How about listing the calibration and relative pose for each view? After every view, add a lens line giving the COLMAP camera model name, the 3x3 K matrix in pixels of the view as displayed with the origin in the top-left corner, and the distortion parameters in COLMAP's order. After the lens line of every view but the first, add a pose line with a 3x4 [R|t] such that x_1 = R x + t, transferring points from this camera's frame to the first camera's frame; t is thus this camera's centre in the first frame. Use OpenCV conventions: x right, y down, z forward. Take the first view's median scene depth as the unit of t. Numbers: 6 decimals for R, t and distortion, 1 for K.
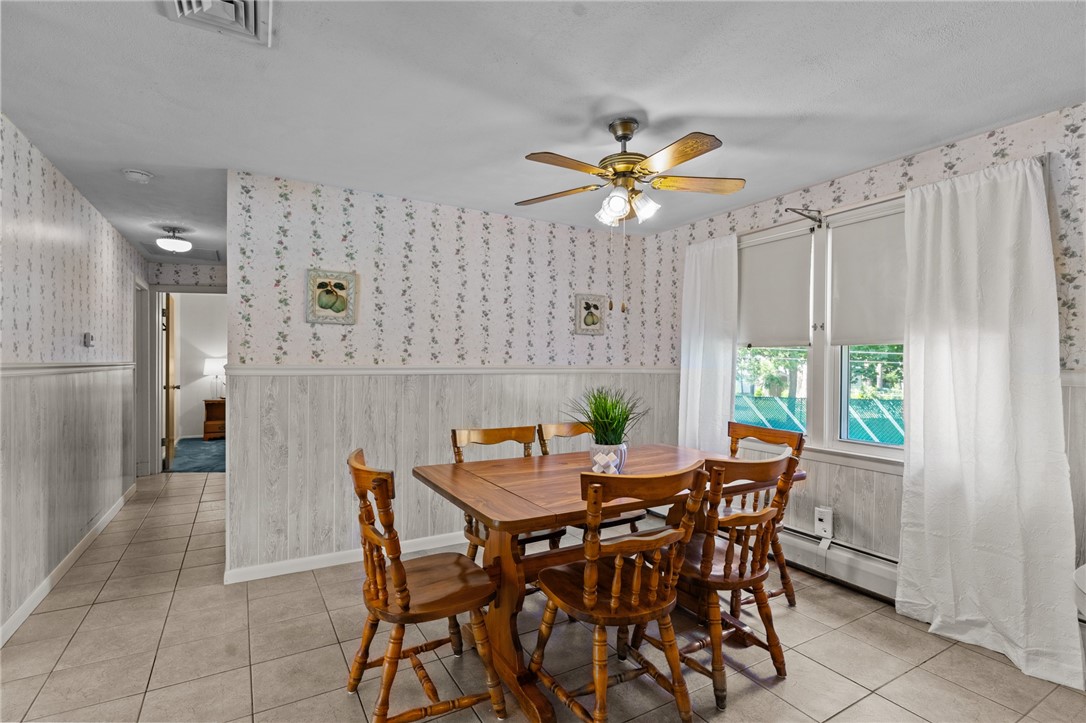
lens RADIAL K [[491.7, 0, 543.0], [0, 491.7, 361.5], [0, 0, 1]] dist [0.000596, 0.000128]
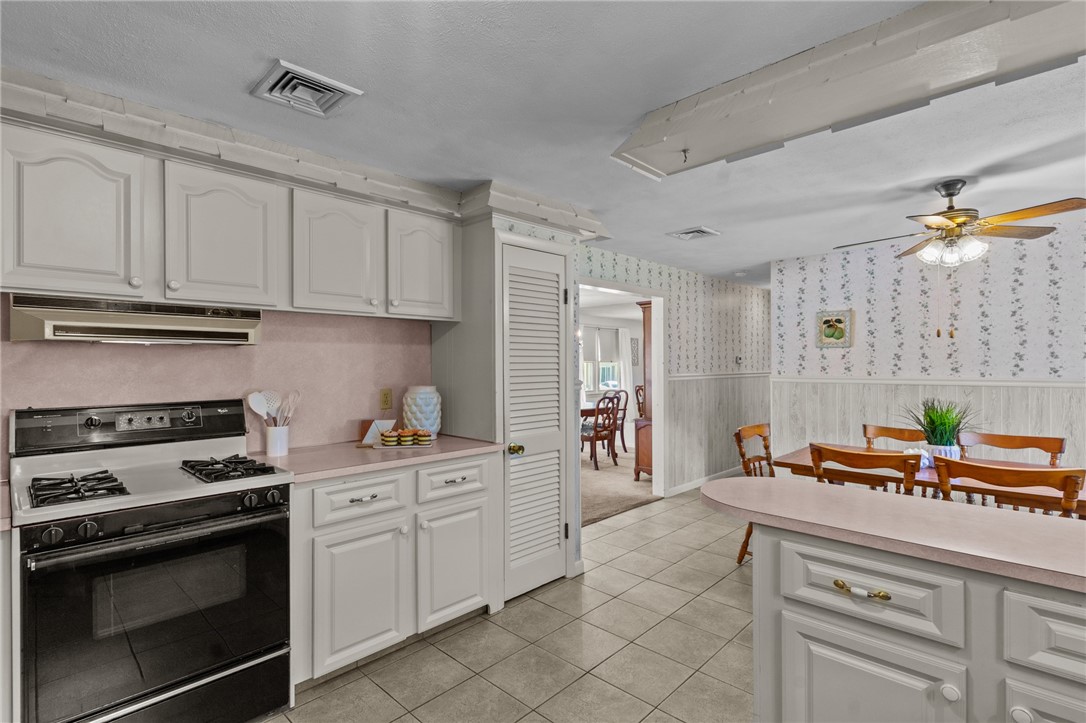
lens RADIAL K [[520.1, 0, 543.0], [0, 520.1, 361.5], [0, 0, 1]] dist [0.003477, -0.000160]
pose [[0.295119, -0.022353, -0.955199, 0.787349], [-0.009893, 0.999601, -0.026448, 0.013605], [0.955409, 0.017255, 0.294780, -0.270715]]
